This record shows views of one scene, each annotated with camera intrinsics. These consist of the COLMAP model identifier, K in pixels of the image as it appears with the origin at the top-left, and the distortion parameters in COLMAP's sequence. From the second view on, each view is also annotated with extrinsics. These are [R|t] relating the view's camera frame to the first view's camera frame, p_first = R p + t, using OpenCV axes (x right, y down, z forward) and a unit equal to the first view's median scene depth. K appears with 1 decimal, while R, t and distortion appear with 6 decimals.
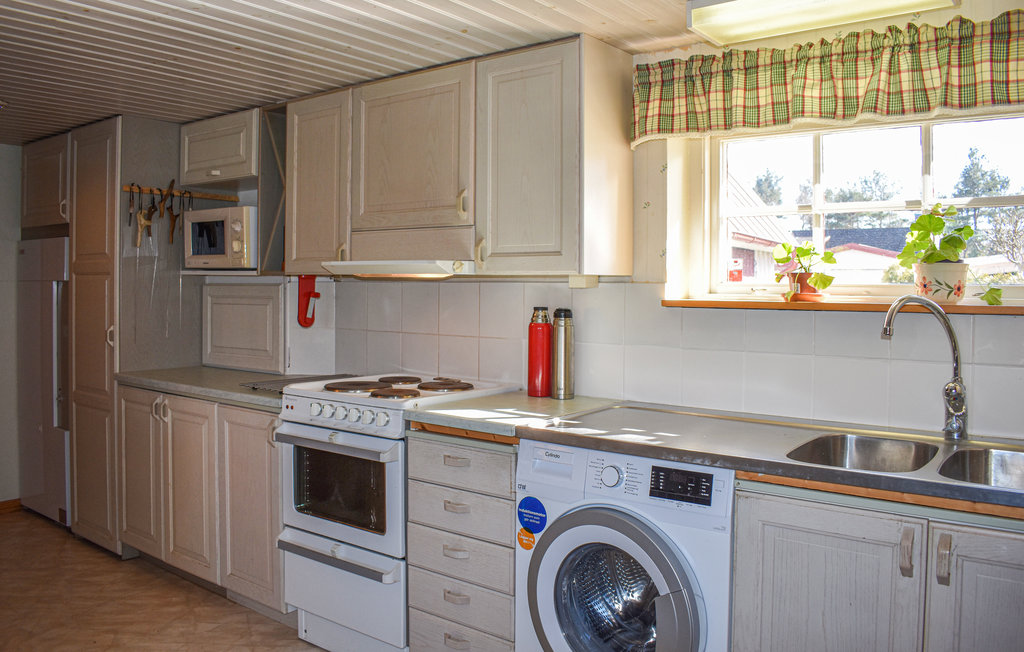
lens RADIAL K [[821.8, 0, 508.5], [0, 821.8, 309.9], [0, 0, 1]] dist [-0.098762, 0.009094]
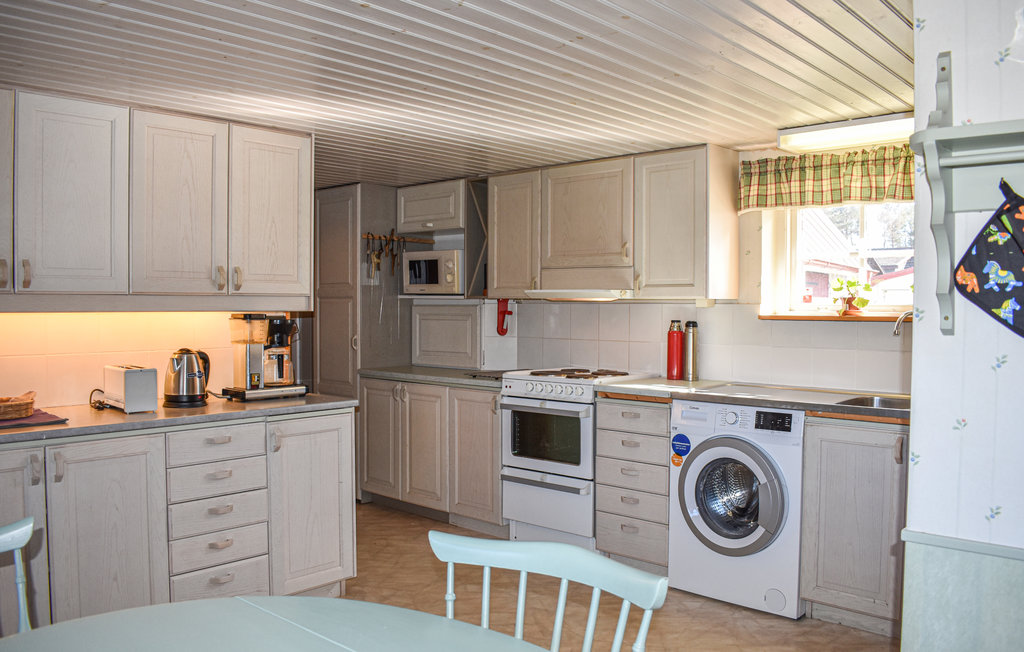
lens RADIAL K [[832.3, 0, 514.3], [0, 832.3, 343.8], [0, 0, 1]] dist [-0.096161, -0.002423]
pose [[0.996735, 0.000797, -0.080733, -0.144441], [0.000496, 0.999872, 0.015995, 0.016753], [0.080736, -0.015983, 0.996607, -0.579681]]
